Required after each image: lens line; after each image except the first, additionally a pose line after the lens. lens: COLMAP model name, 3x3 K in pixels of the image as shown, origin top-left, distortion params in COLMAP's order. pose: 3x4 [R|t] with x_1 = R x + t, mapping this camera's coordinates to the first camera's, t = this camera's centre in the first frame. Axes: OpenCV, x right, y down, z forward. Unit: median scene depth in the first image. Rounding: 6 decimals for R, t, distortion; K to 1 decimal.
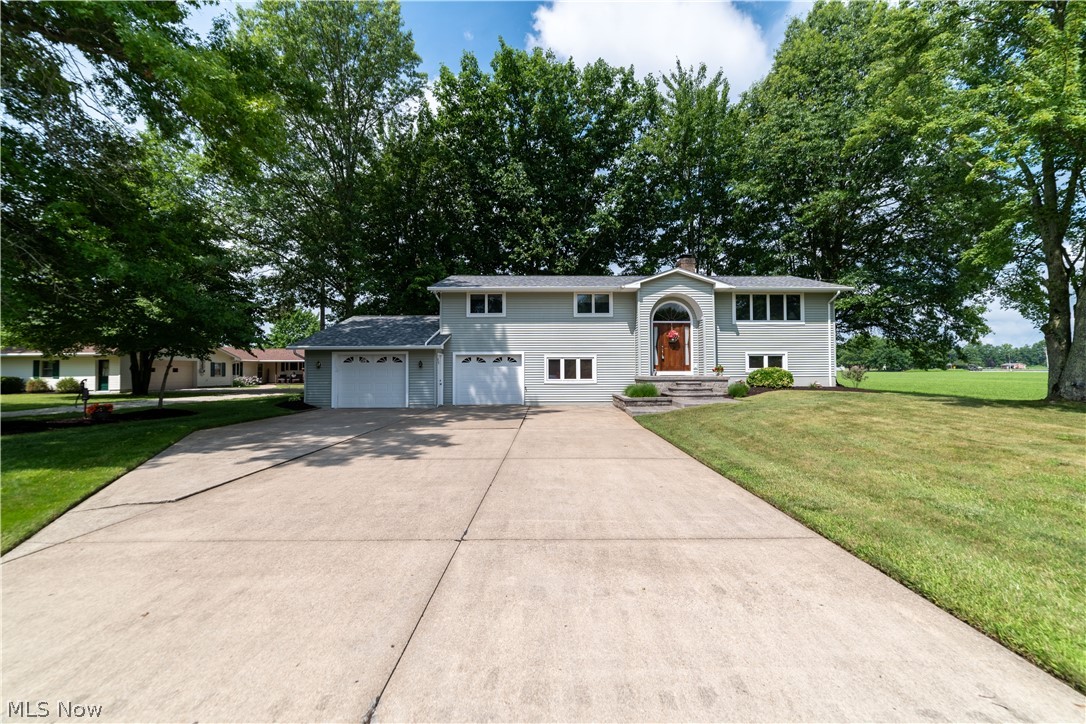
lens RADIAL K [[416.0, 0, 545.9], [0, 416.0, 362.5], [0, 0, 1]] dist [-0.003502, 0.000089]
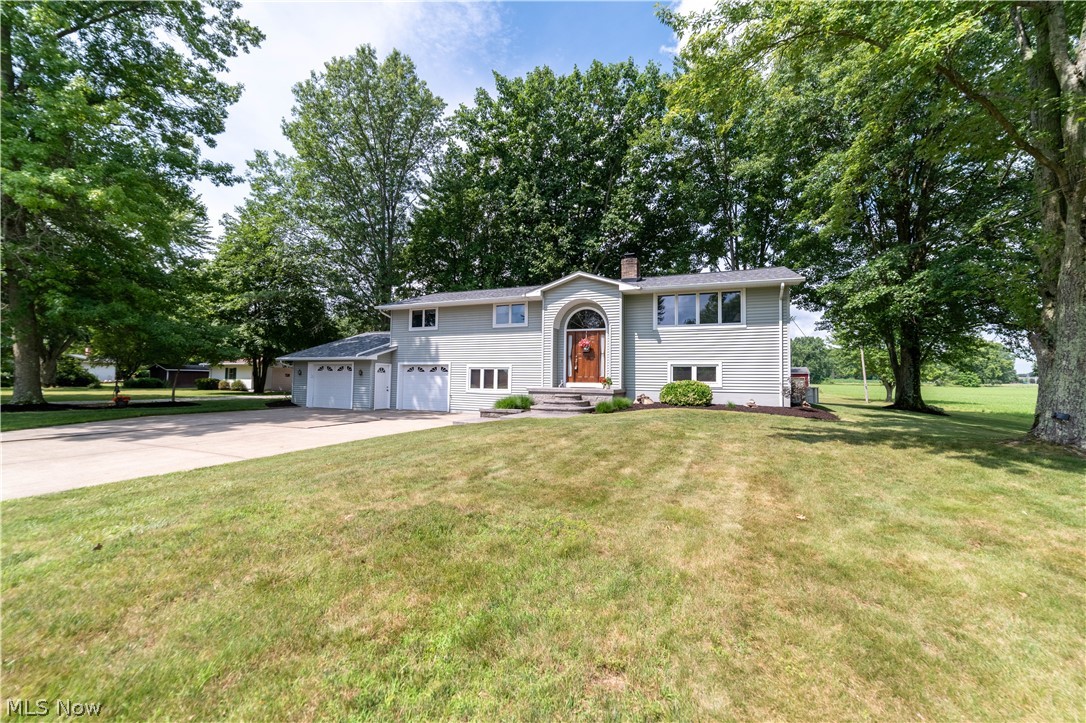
lens RADIAL K [[416.0, 0, 543.9], [0, 416.0, 361.4], [0, 0, 1]] dist [-0.003502, 0.000089]
pose [[0.917861, -0.001188, -0.396901, 0.589334], [-0.009810, 0.999622, -0.025678, -0.002231], [0.396782, 0.027462, 0.917502, 0.113429]]
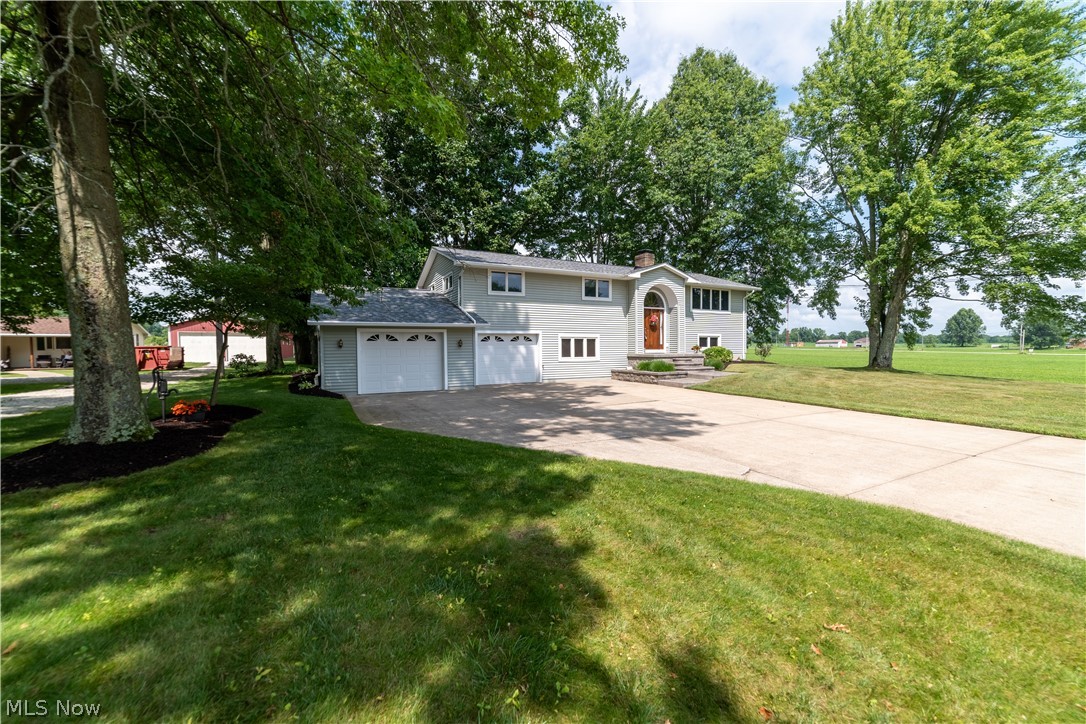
lens RADIAL K [[416.0, 0, 547.4], [0, 416.0, 362.6], [0, 0, 1]] dist [-0.003502, 0.000089]
pose [[0.899101, -0.017284, 0.437401, -0.491288], [-0.007124, 0.998510, 0.054102, -0.004088], [-0.437684, -0.051759, 0.897638, 0.058715]]
